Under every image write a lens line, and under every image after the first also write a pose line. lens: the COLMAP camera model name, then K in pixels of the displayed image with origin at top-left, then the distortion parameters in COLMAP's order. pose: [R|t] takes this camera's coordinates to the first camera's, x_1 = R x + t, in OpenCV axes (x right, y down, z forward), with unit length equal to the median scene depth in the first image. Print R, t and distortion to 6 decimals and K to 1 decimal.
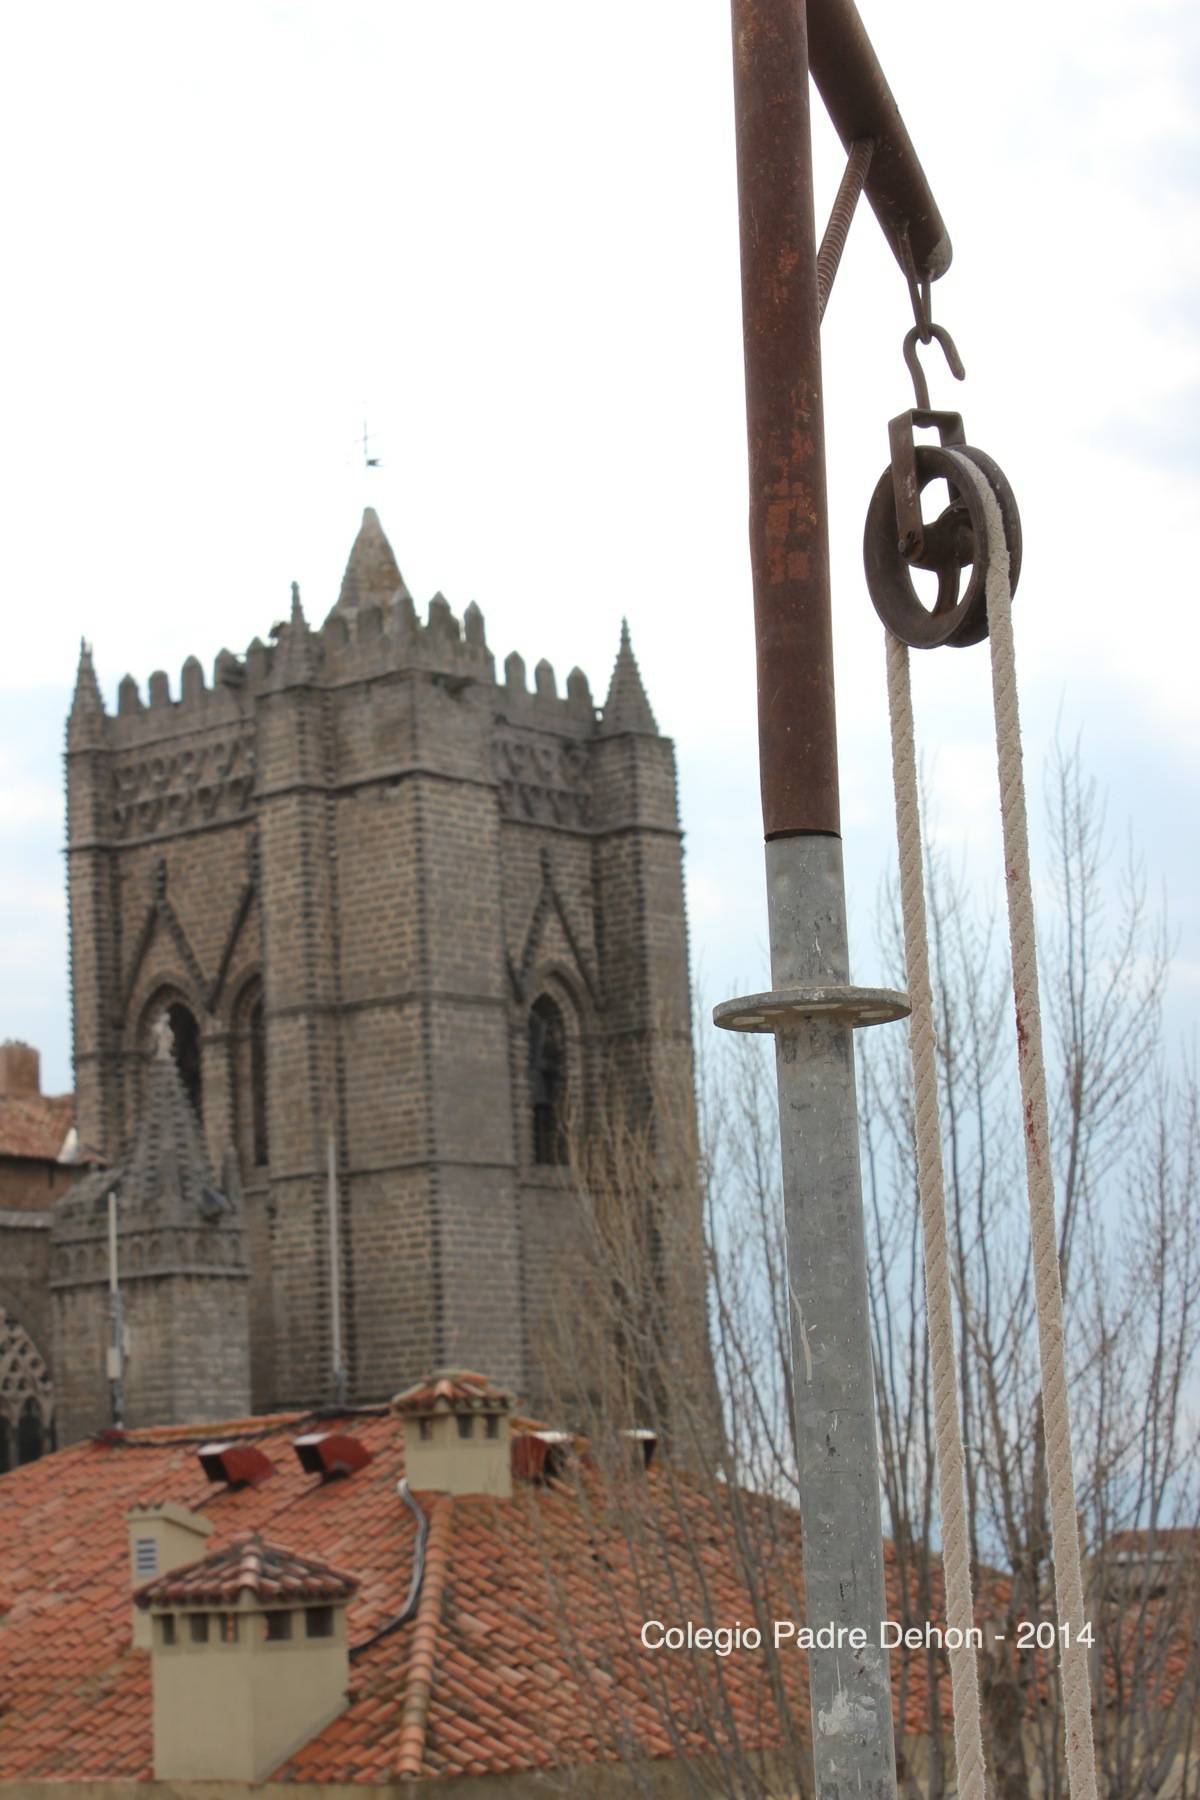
lens RADIAL K [[3712.7, 0, 598.9], [0, 3712.7, 906.2], [0, 0, 1]] dist [0.040811, 0.000000]
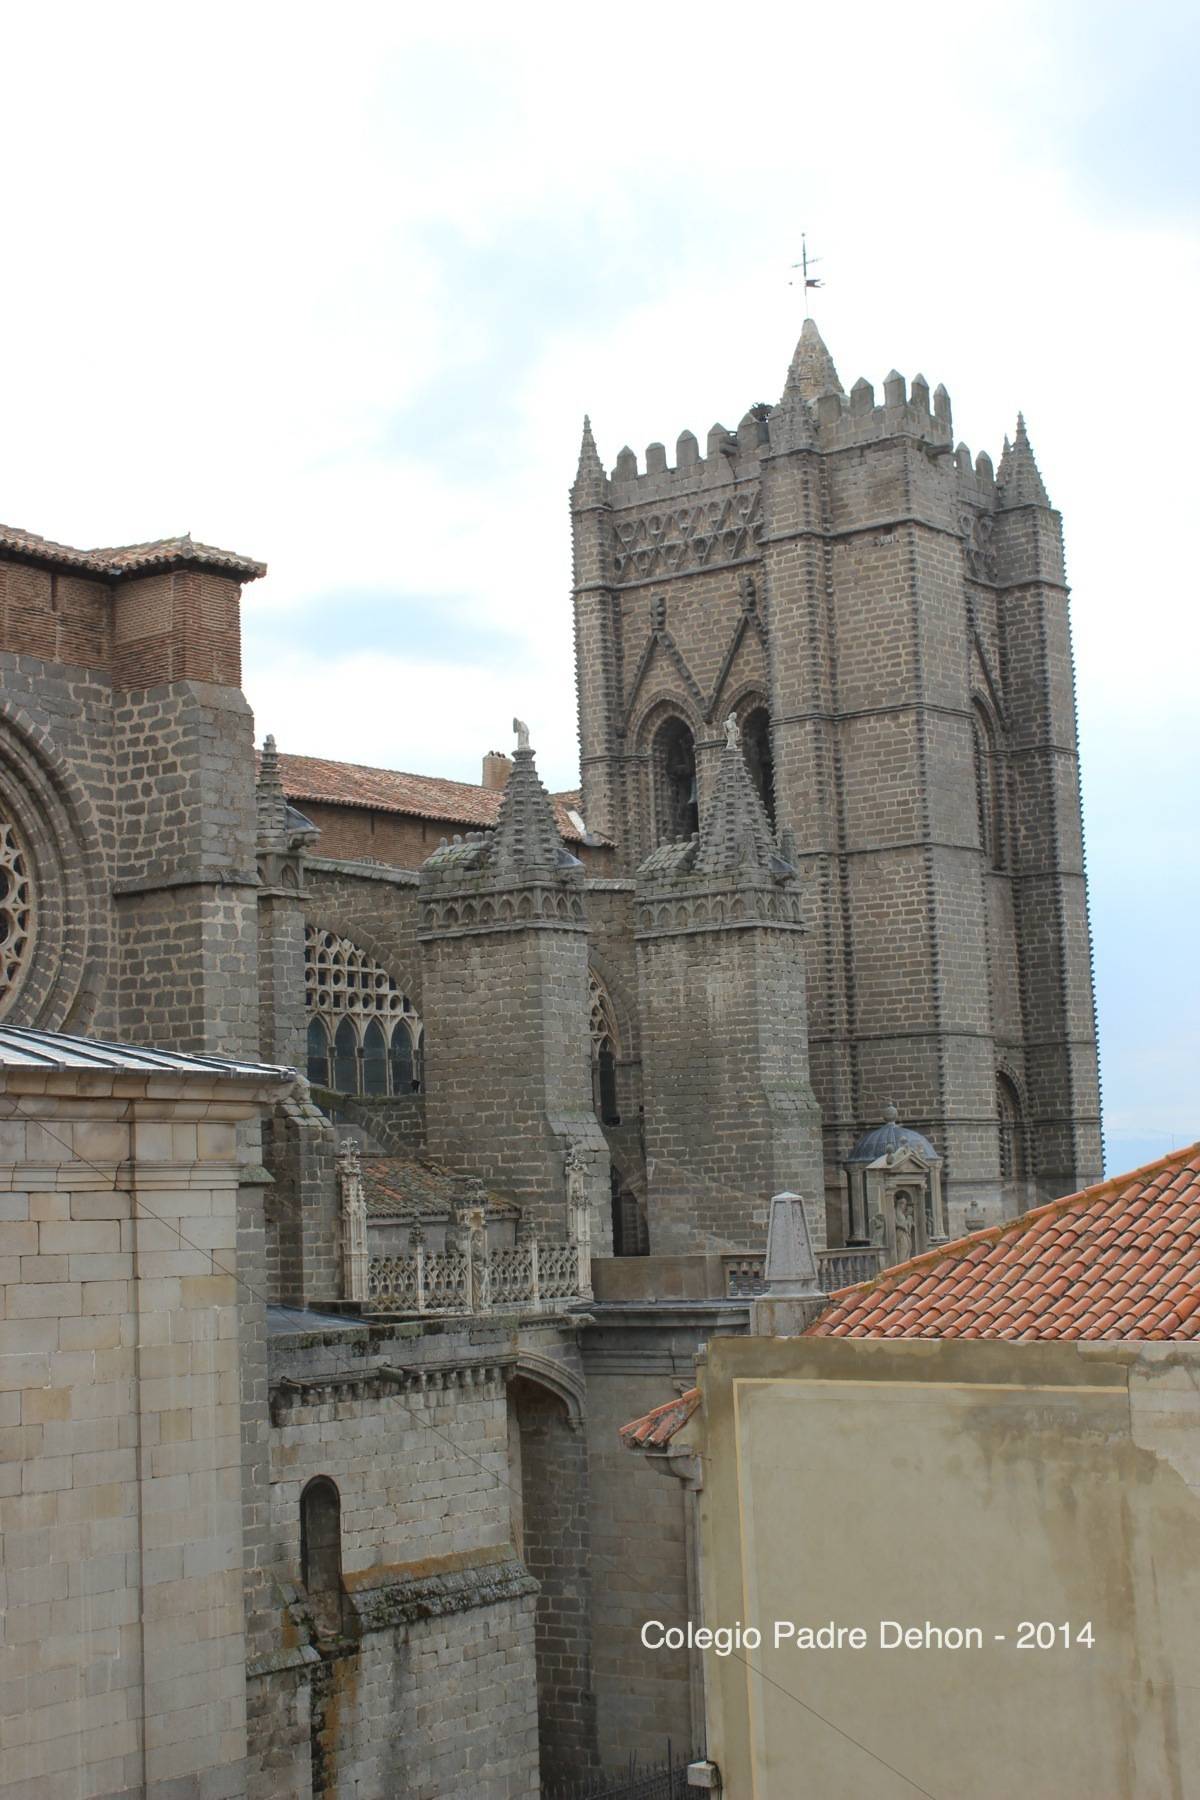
lens RADIAL K [[2599.0, 0, 607.5], [0, 2599.0, 881.4], [0, 0, 1]] dist [-0.022457, 0.000000]
pose [[0.999207, 0.016463, 0.036257, -0.171213], [-0.018396, 0.998391, 0.053634, 0.036126], [-0.035316, -0.054259, 0.997902, 0.152687]]
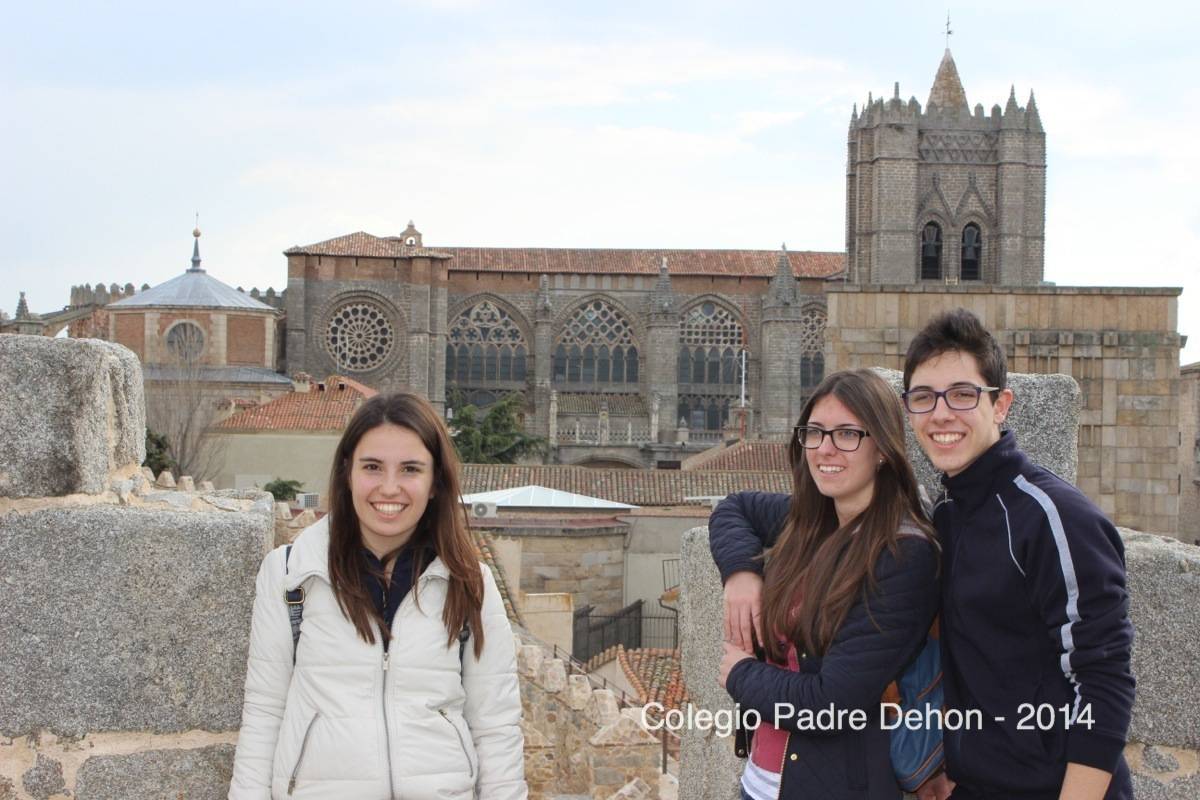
lens RADIAL K [[2280.9, 0, 597.3], [0, 2280.9, 402.7], [0, 0, 1]] dist [0.060804, 0.000000]
pose [[0.692098, 0.053704, -0.719802, 1.144439], [0.080561, 0.985250, 0.150969, -0.138685], [0.717293, -0.162474, 0.677564, -0.485101]]
